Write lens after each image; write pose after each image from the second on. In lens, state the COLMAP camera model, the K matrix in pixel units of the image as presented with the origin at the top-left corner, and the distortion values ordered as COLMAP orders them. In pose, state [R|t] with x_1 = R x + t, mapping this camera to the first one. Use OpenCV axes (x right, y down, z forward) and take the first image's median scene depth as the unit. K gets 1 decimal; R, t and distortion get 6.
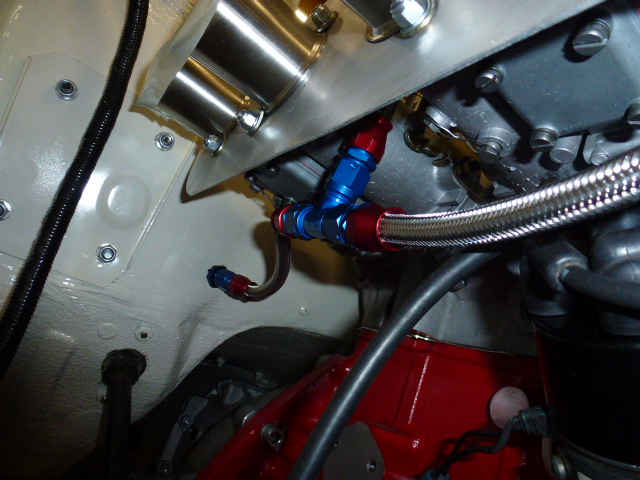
lens RADIAL K [[458.1, 0, 320.0], [0, 458.1, 240.0], [0, 0, 1]] dist [-0.055689, 0.010834]
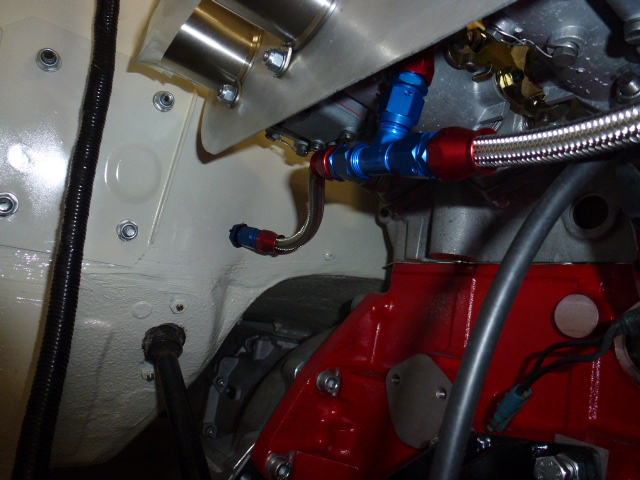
lens RADIAL K [[458.1, 0, 320.0], [0, 458.1, 240.0], [0, 0, 1]] dist [-0.055689, 0.010834]
pose [[0.985986, -0.163372, 0.033777, -0.106601], [0.157908, 0.979257, 0.126967, -0.008121], [-0.053820, -0.119854, 0.991332, 0.036402]]
